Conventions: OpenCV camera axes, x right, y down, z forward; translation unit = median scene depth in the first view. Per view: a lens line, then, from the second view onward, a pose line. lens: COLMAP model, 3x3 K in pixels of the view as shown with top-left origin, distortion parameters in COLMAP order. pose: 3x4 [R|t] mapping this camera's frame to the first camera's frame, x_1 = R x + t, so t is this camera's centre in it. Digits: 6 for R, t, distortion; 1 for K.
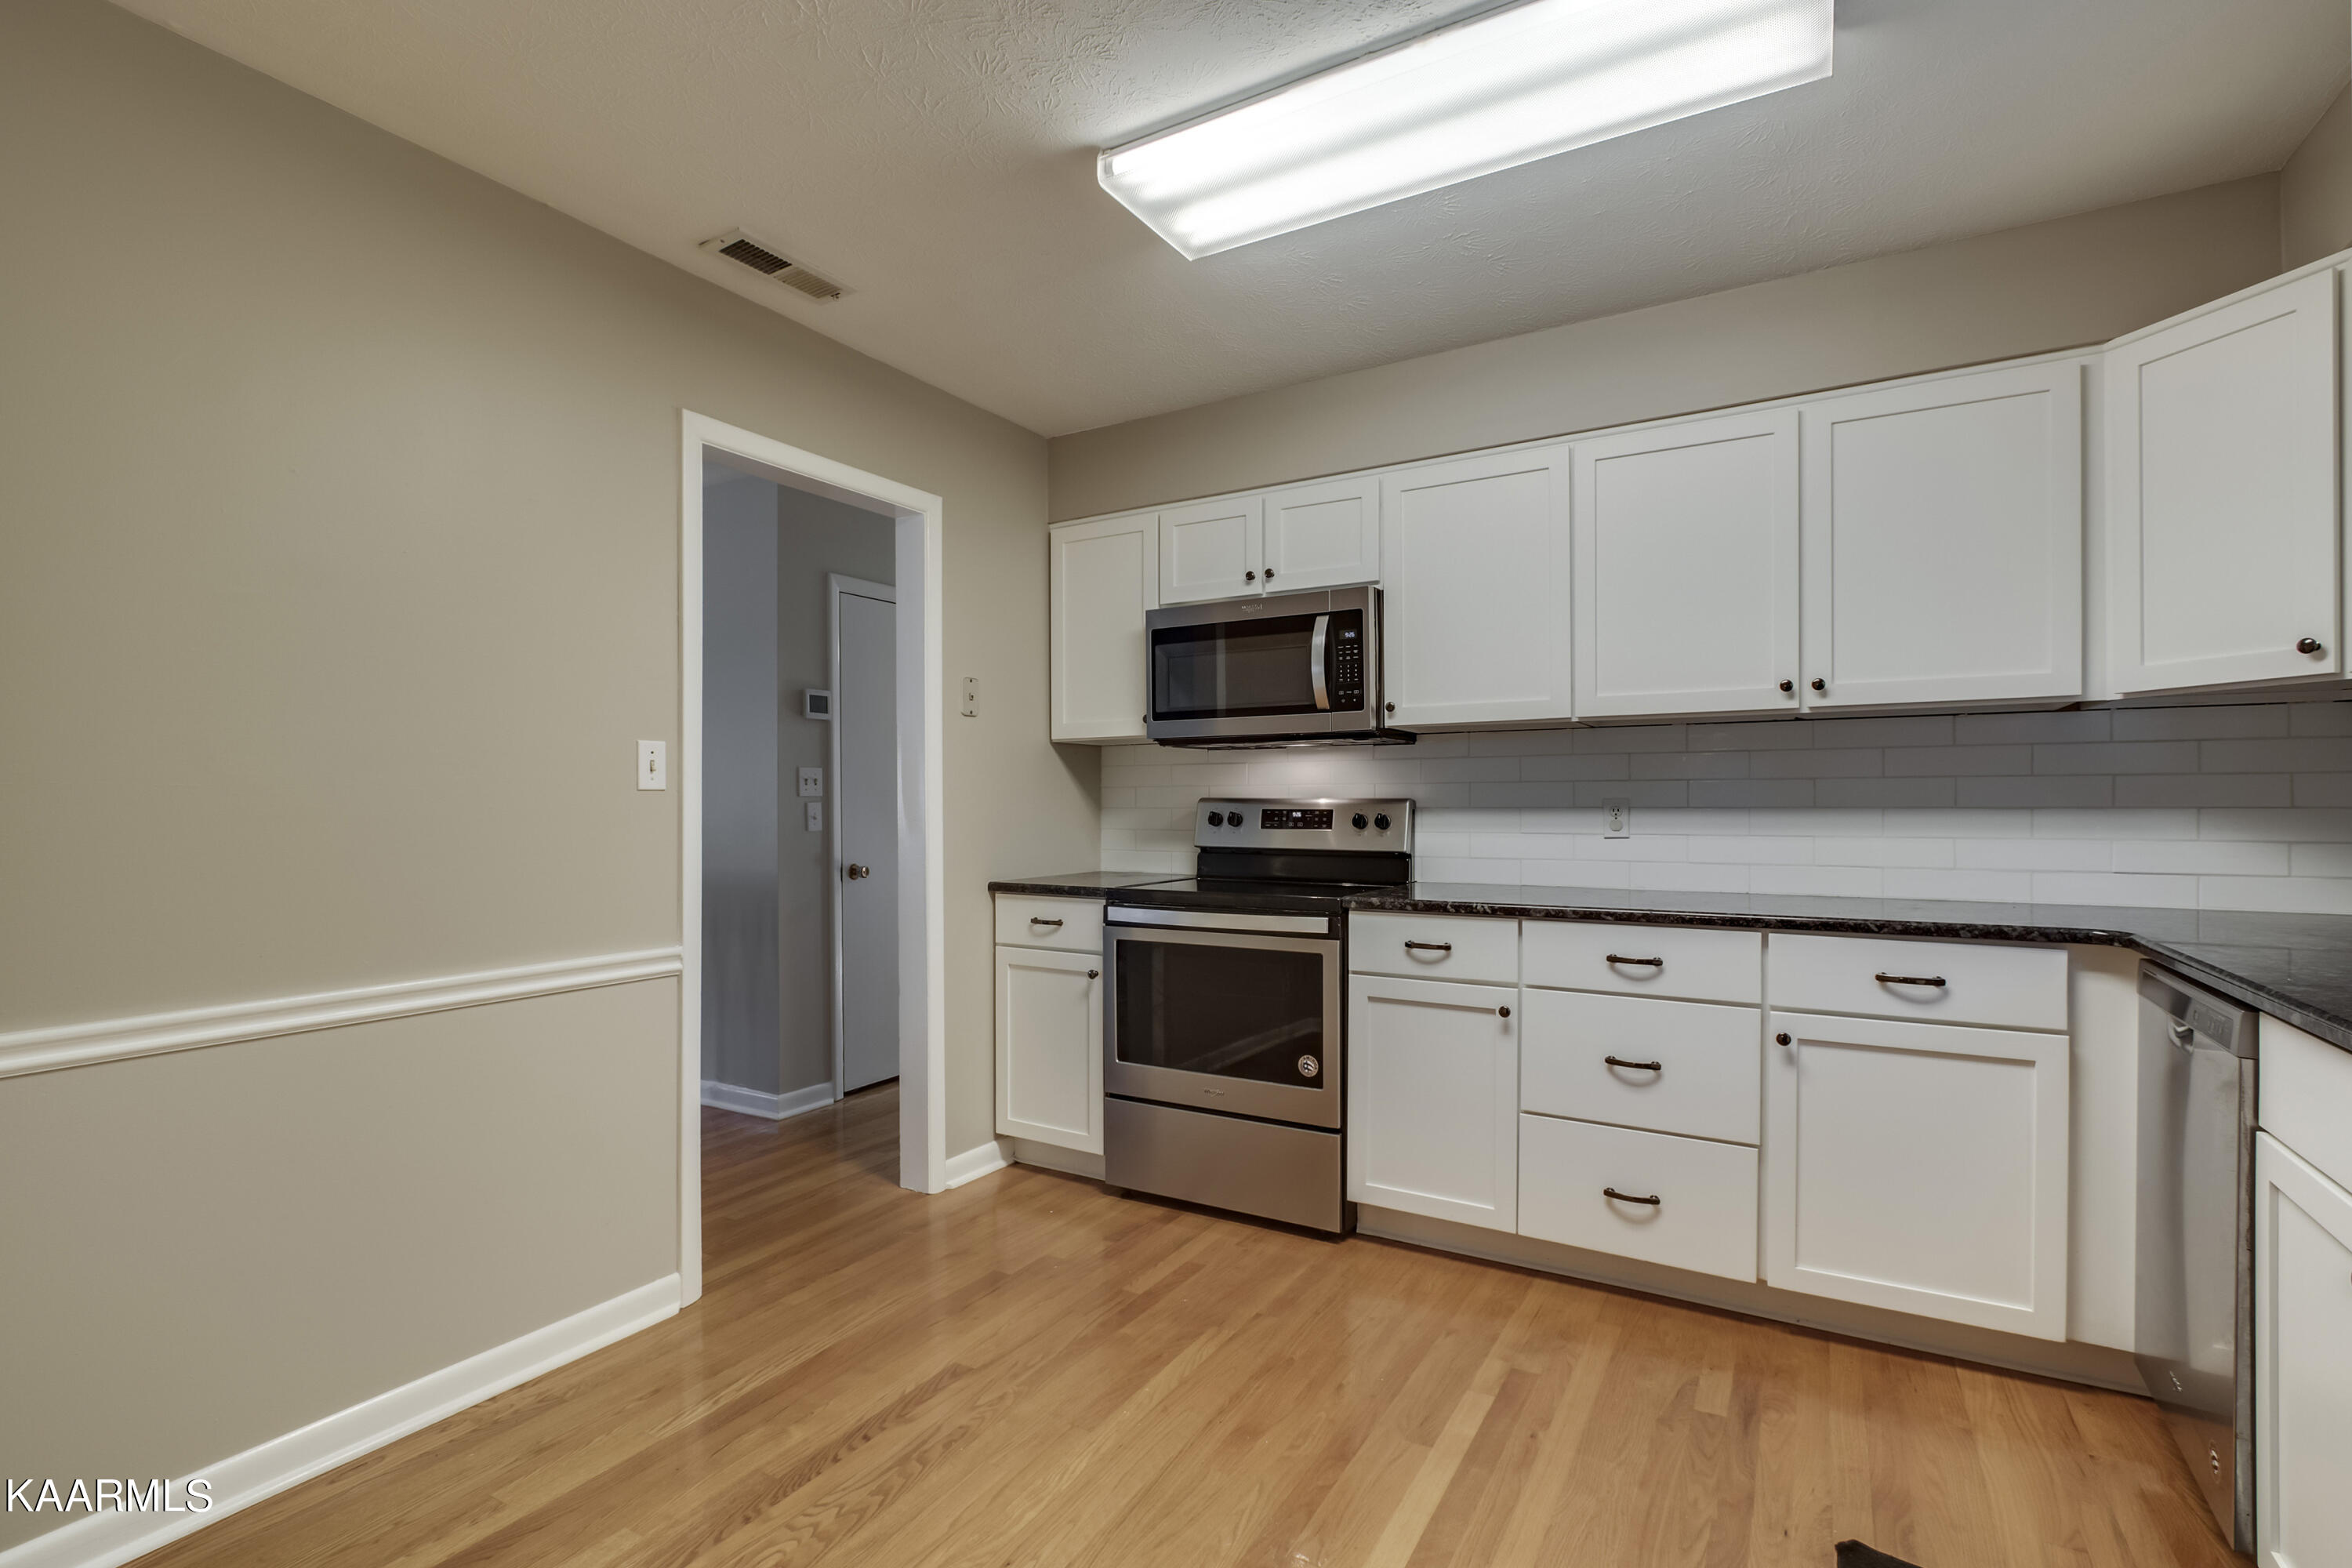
lens RADIAL K [[1093.1, 0, 1183.2], [0, 1093.1, 807.0], [0, 0, 1]] dist [0.004247, 0.000407]
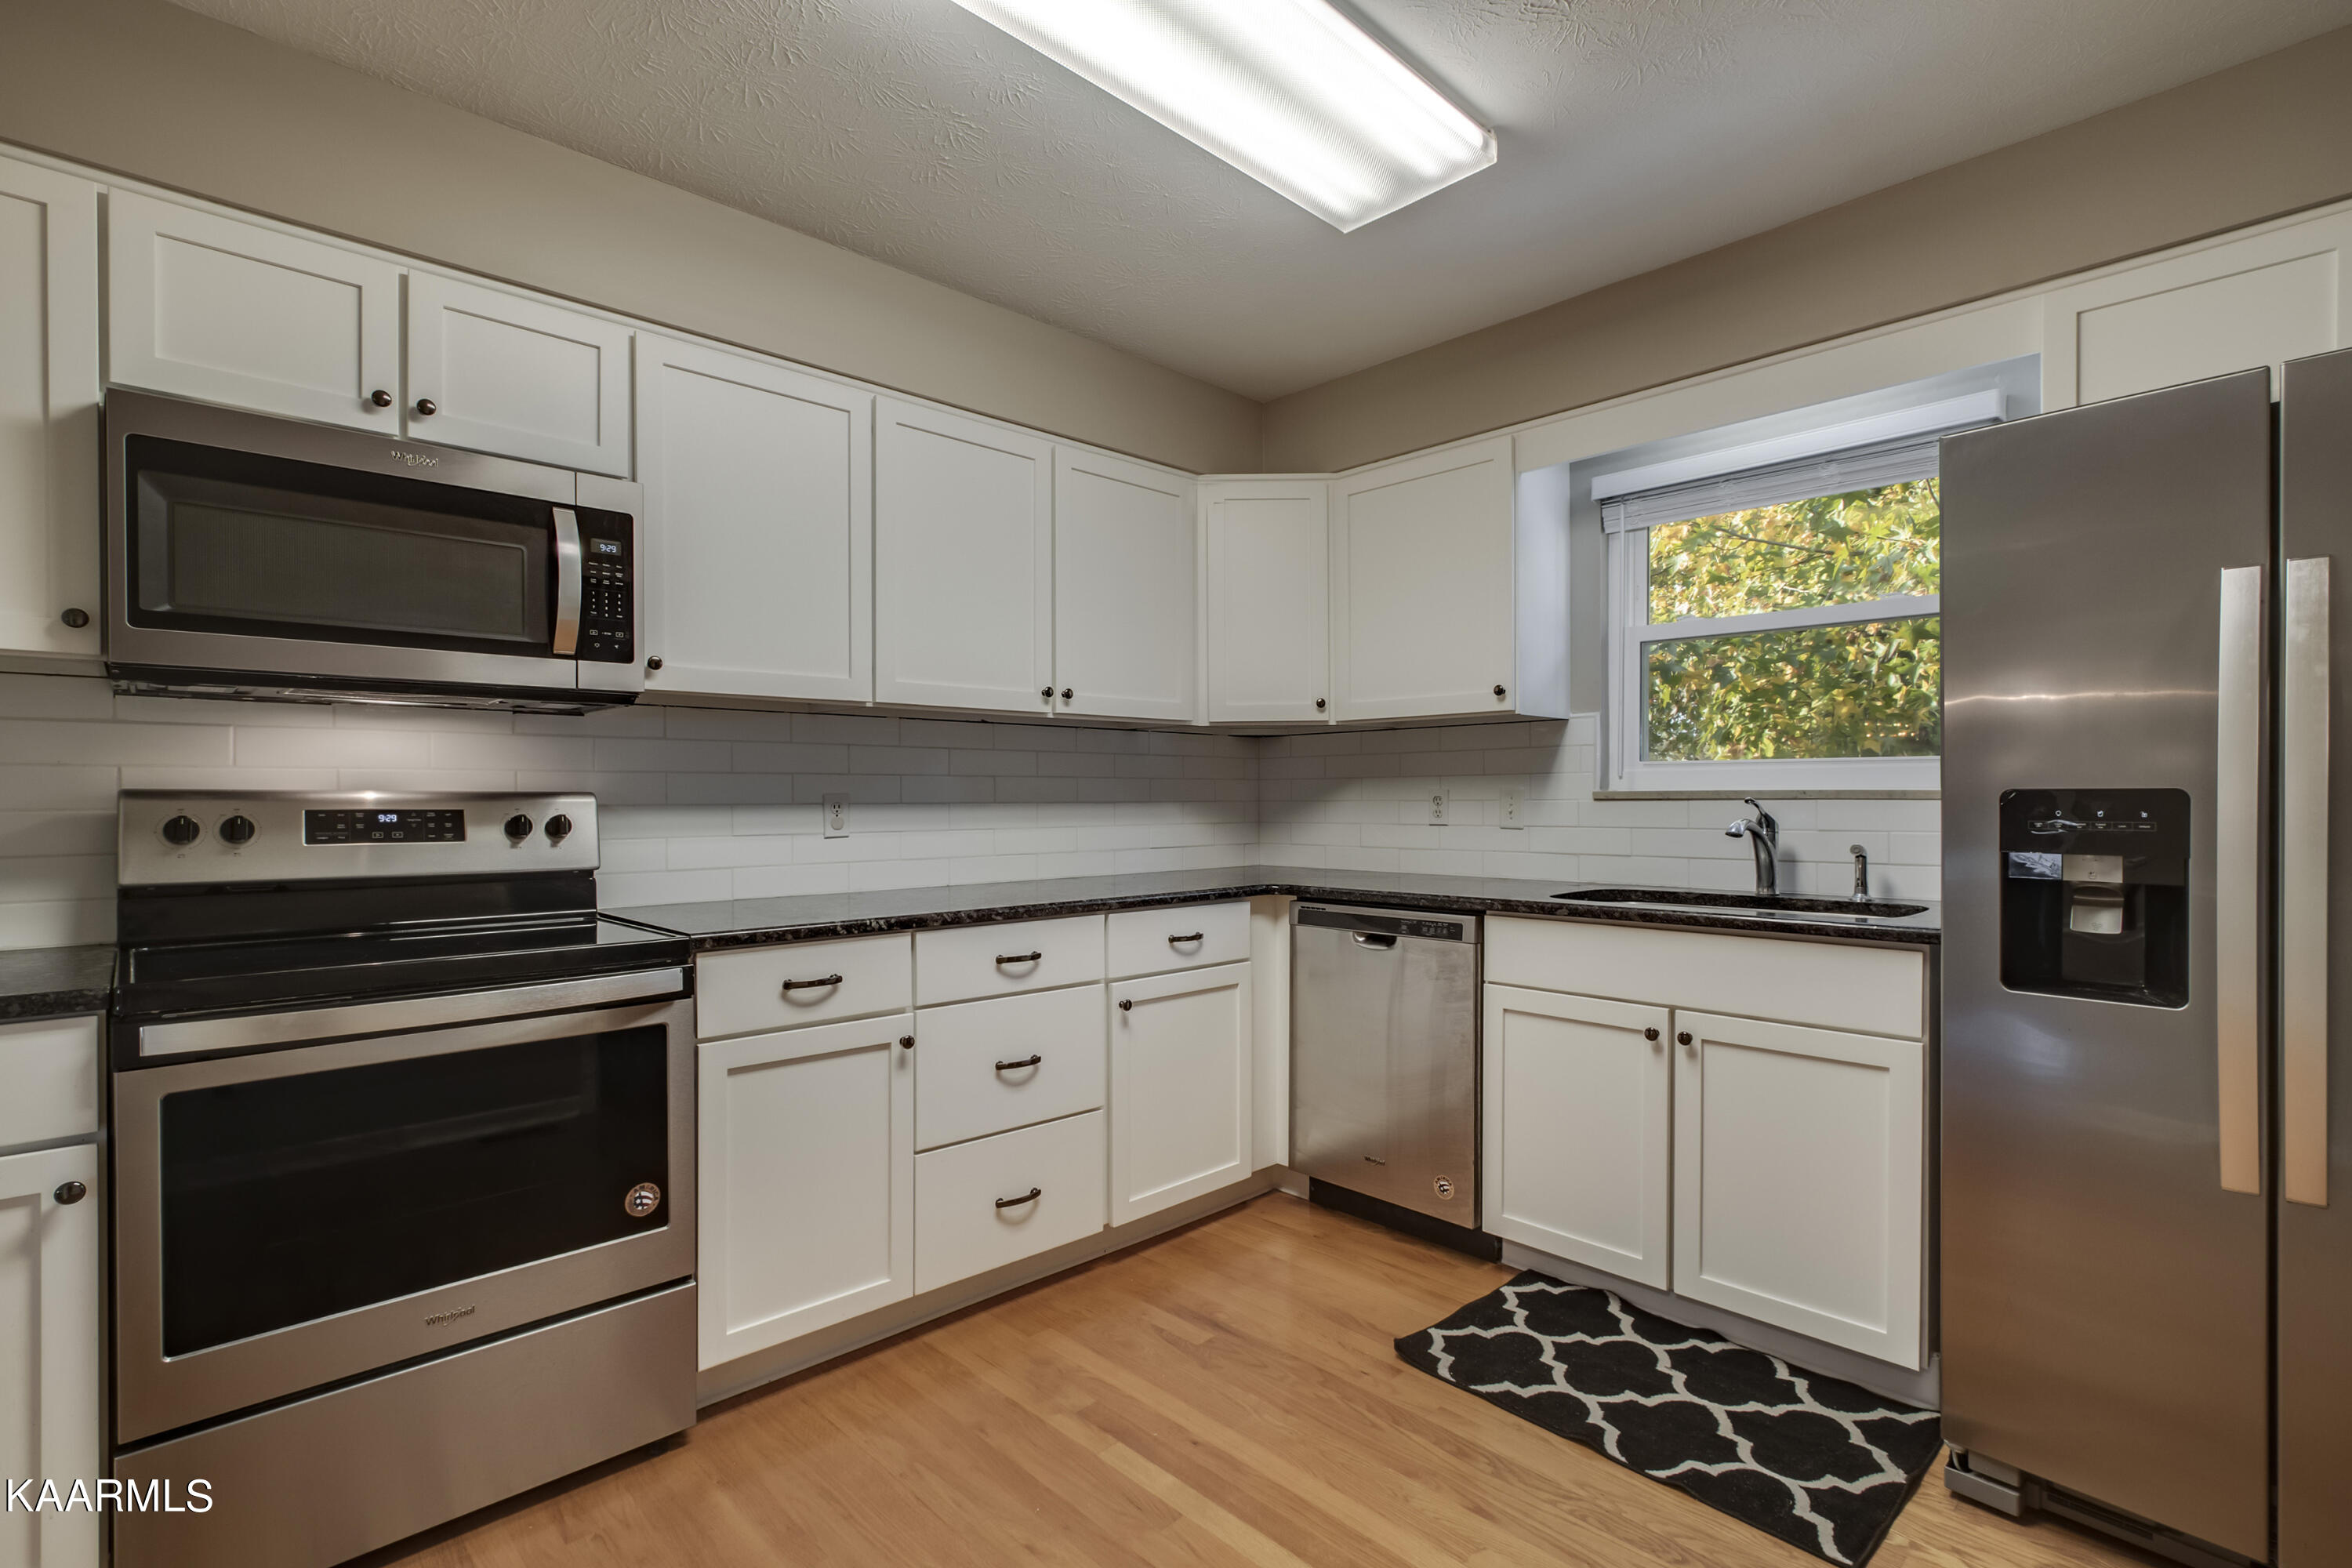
lens RADIAL K [[1093.1, 0, 1183.2], [0, 1093.1, 807.0], [0, 0, 1]] dist [0.004247, 0.000407]
pose [[0.271073, -0.007039, 0.962533, -0.443778], [0.005840, 0.999967, 0.005668, -0.000116], [-0.962541, 0.004085, 0.271105, 0.528603]]
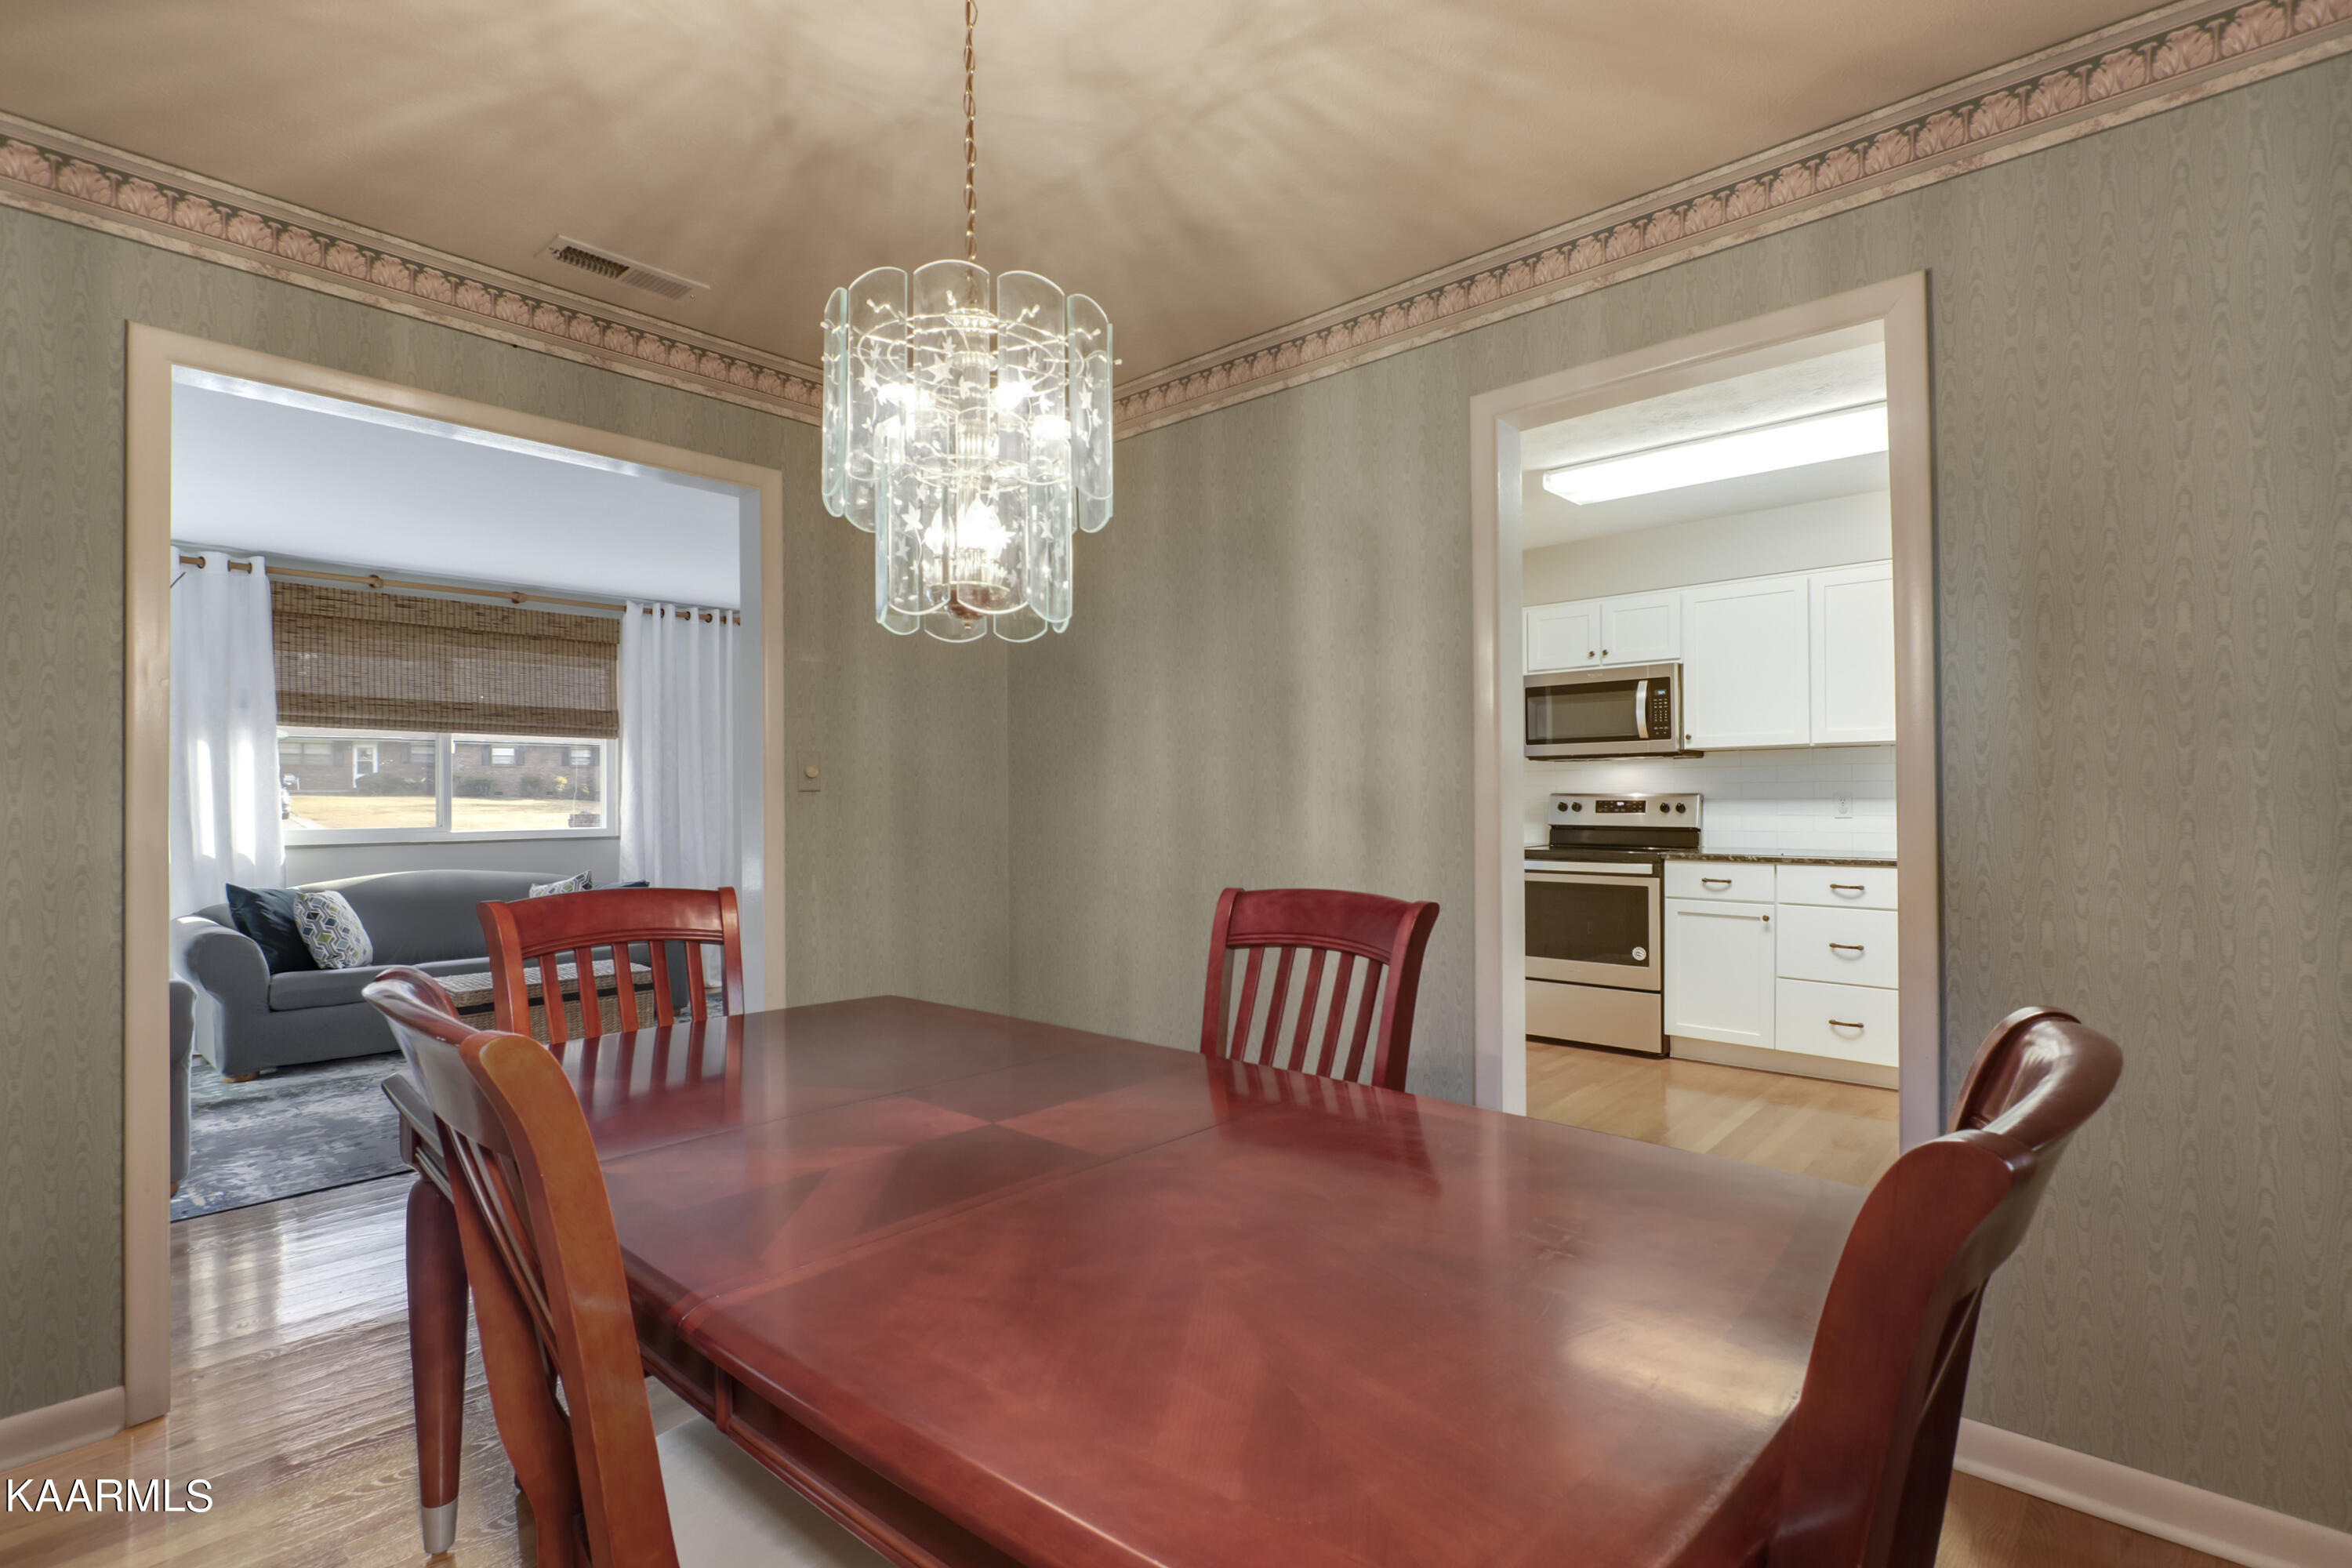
lens RADIAL K [[1107.5, 0, 1181.6], [0, 1107.5, 791.2], [0, 0, 1]] dist [-0.002061, 0.000241]
pose [[0.979671, -0.004343, -0.200565, -0.239750], [0.002885, 0.999967, -0.007564, -0.000625], [0.200591, 0.006831, 0.979651, -0.832332]]
